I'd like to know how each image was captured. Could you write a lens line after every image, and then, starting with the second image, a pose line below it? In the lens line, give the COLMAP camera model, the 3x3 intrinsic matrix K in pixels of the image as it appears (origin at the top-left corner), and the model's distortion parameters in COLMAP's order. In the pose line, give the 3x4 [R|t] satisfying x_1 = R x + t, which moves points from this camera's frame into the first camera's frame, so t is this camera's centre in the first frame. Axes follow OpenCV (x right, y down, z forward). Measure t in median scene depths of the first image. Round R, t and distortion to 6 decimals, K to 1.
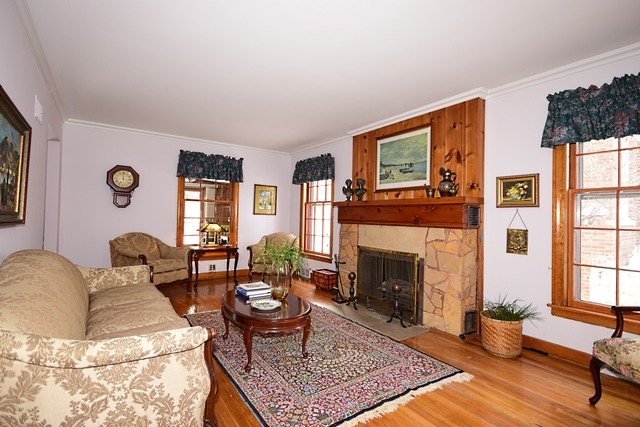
lens RADIAL K [[319.8, 0, 319.8], [0, 319.8, 206.0], [0, 0, 1]] dist [0.028137, 0.000138]
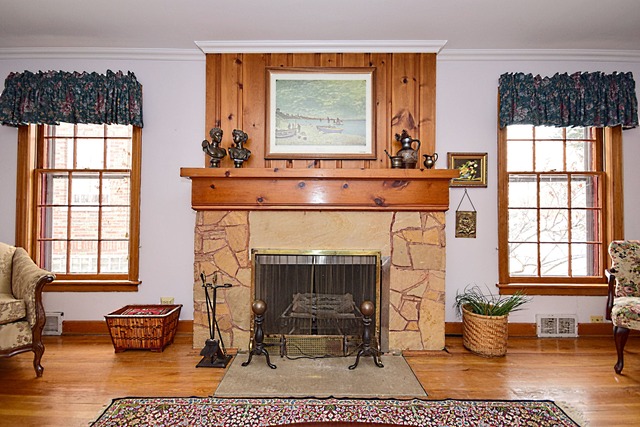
lens RADIAL K [[299.3, 0, 319.1], [0, 299.3, 210.9], [0, 0, 1]] dist [0.002839, -0.000172]
pose [[0.567668, 0.000491, 0.823257, -0.279168], [-0.018619, 0.999752, 0.012243, 0.057265], [-0.823047, -0.022278, 0.567537, 0.717697]]
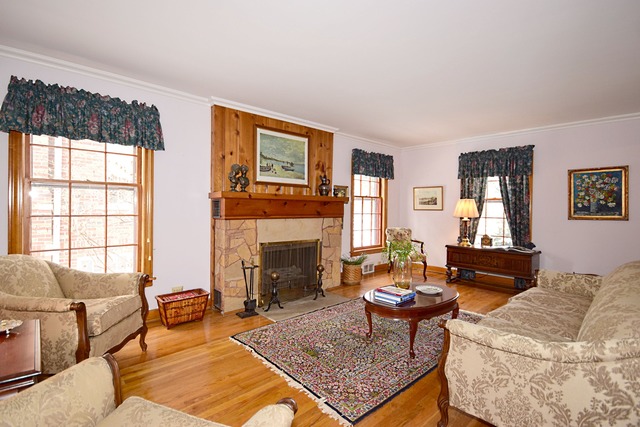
lens RADIAL K [[298.6, 0, 319.5], [0, 298.6, 210.9], [0, 0, 1]] dist [0.002620, 0.000230]
pose [[-0.130998, -0.019846, 0.991184, -0.843171], [-0.036436, 0.999221, 0.015192, 0.018859], [-0.990713, -0.034125, -0.131619, 1.110822]]
